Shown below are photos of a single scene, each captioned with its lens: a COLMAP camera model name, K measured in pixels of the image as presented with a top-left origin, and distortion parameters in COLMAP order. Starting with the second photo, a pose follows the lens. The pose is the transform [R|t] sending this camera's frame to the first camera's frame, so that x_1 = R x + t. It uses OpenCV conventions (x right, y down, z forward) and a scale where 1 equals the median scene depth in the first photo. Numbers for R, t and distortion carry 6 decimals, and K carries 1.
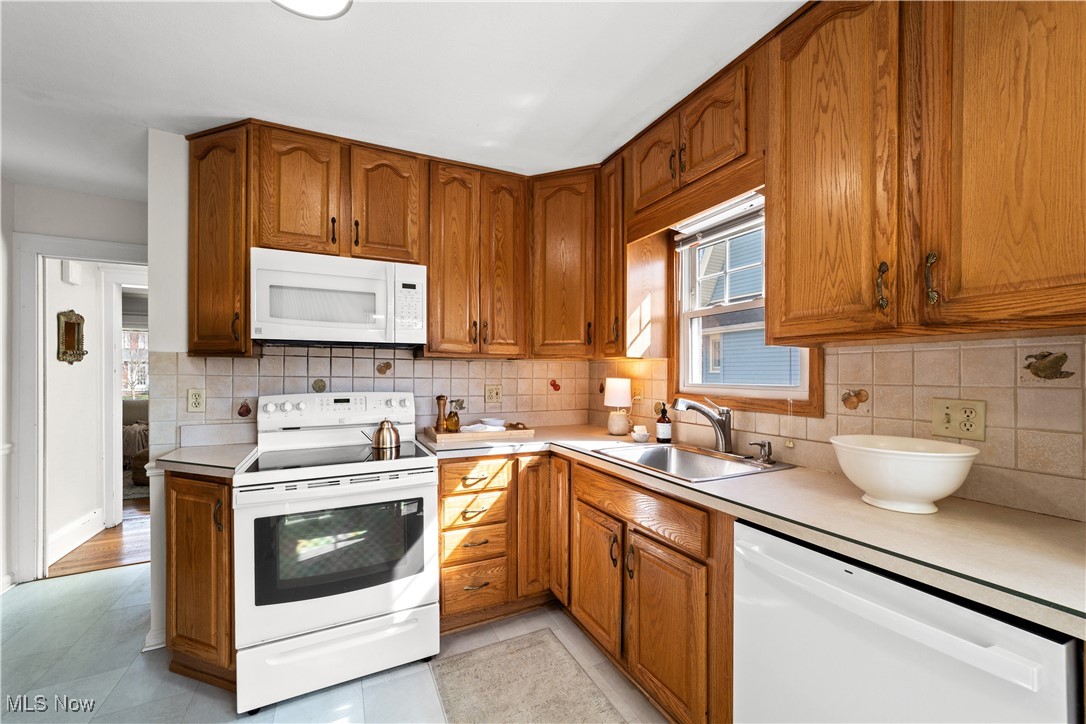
lens RADIAL K [[418.6, 0, 540.0], [0, 418.6, 373.2], [0, 0, 1]] dist [-0.005456, 0.005009]
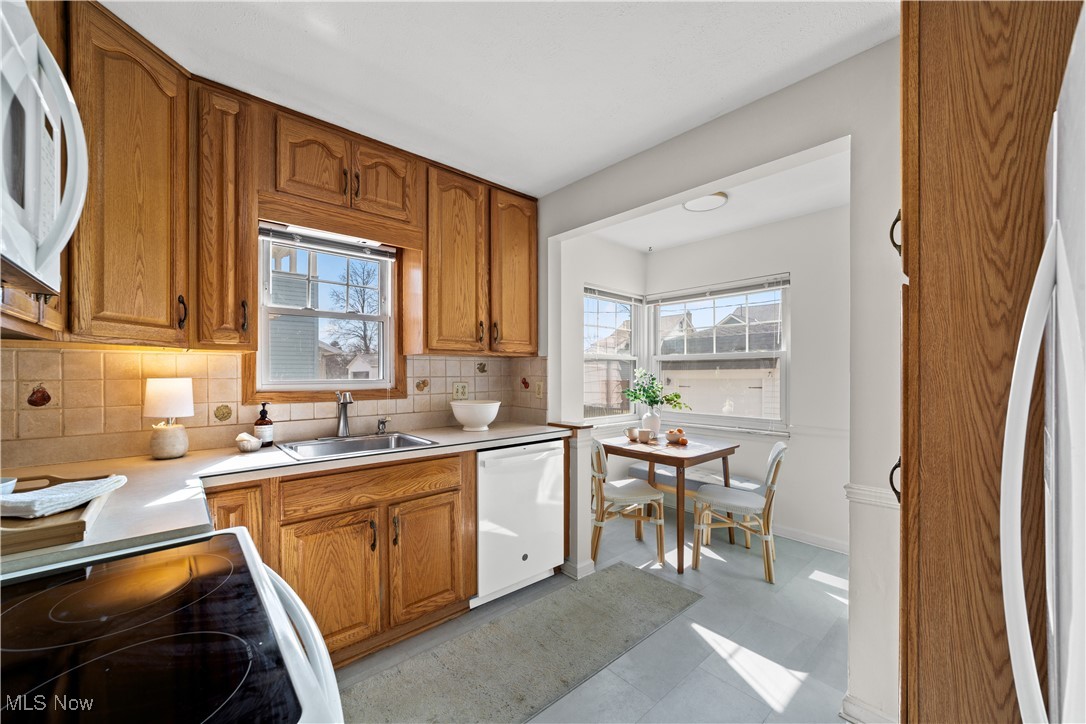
lens RADIAL K [[418.6, 0, 545.6], [0, 418.6, 370.0], [0, 0, 1]] dist [-0.005456, 0.005009]
pose [[-0.265528, 0.002552, 0.964100, -0.870320], [0.001777, 0.999996, -0.002158, 0.001724], [-0.964102, 0.001140, -0.265531, 0.767899]]
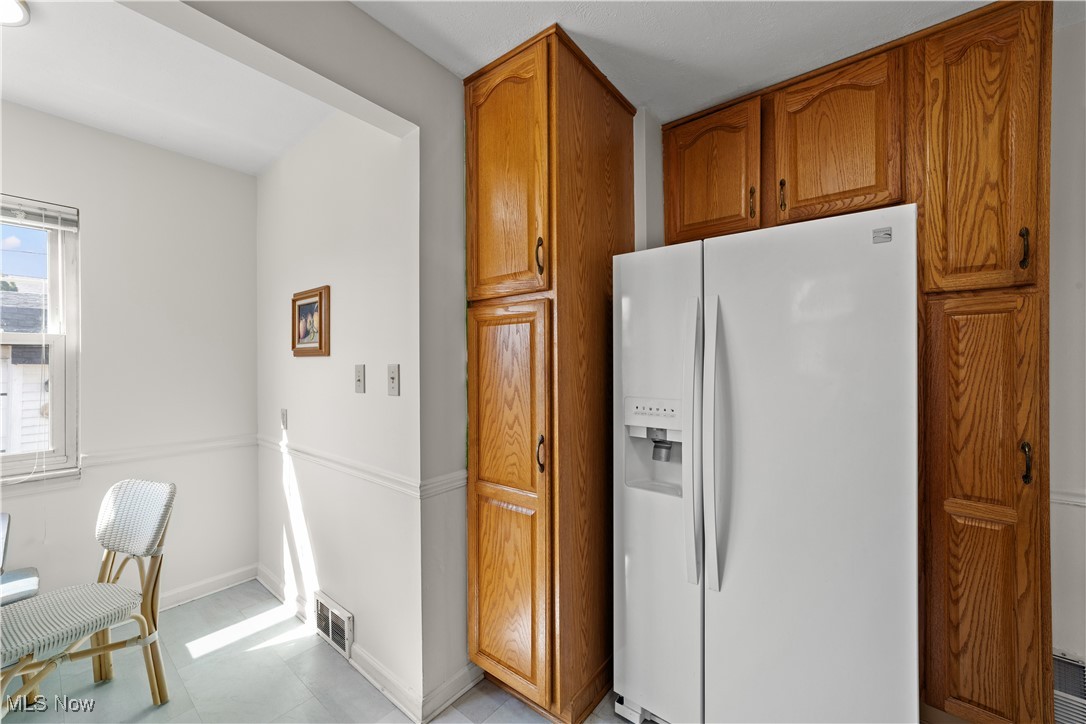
lens RADIAL K [[418.6, 0, 539.4], [0, 418.6, 363.0], [0, 0, 1]] dist [-0.005456, 0.005009]
pose [[-0.906854, 0.005280, -0.421413, -0.078107], [0.006445, 0.999978, -0.001342, -0.001203], [0.421397, -0.003933, -0.906868, 0.802920]]
